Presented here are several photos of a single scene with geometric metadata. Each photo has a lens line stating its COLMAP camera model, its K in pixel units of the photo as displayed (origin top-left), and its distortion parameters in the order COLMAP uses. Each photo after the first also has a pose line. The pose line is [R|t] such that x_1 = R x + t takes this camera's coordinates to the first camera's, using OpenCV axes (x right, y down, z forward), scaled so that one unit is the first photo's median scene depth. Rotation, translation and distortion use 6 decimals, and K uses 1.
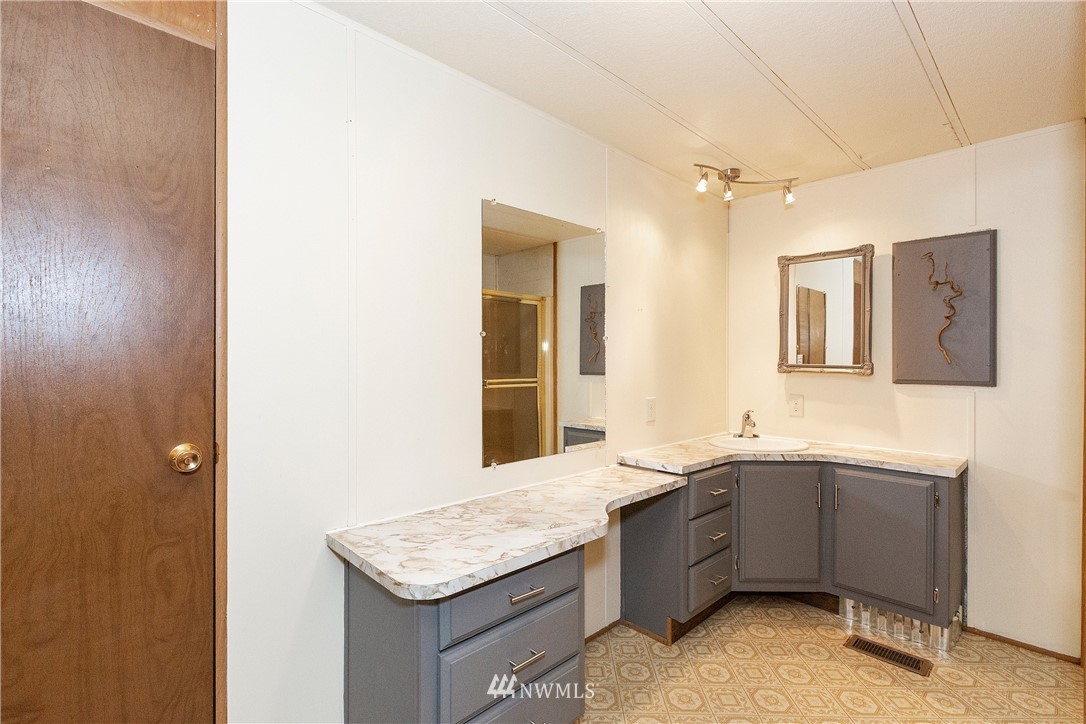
lens RADIAL K [[495.4, 0, 543.5], [0, 495.4, 360.7], [0, 0, 1]] dist [-0.001533, -0.000452]
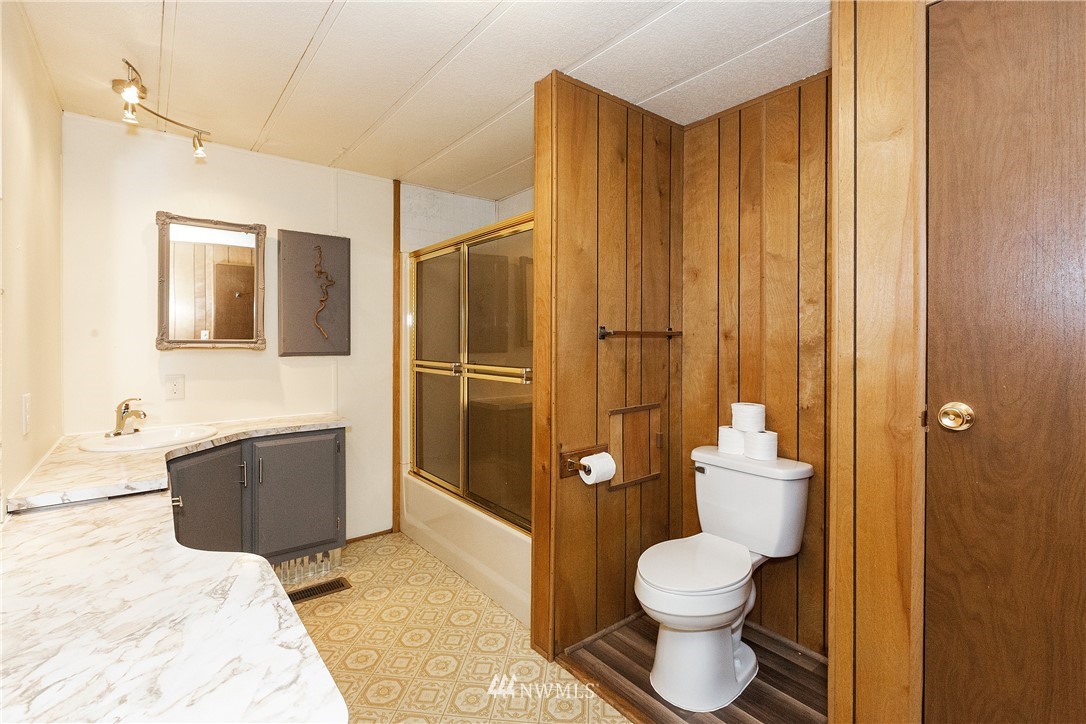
lens RADIAL K [[495.4, 0, 533.0], [0, 495.4, 343.8], [0, 0, 1]] dist [-0.001533, -0.000452]
pose [[0.106830, -0.010529, 0.994222, -0.361476], [0.000619, 0.999944, 0.010523, 0.006917], [-0.994277, -0.000508, 0.106831, 0.350841]]
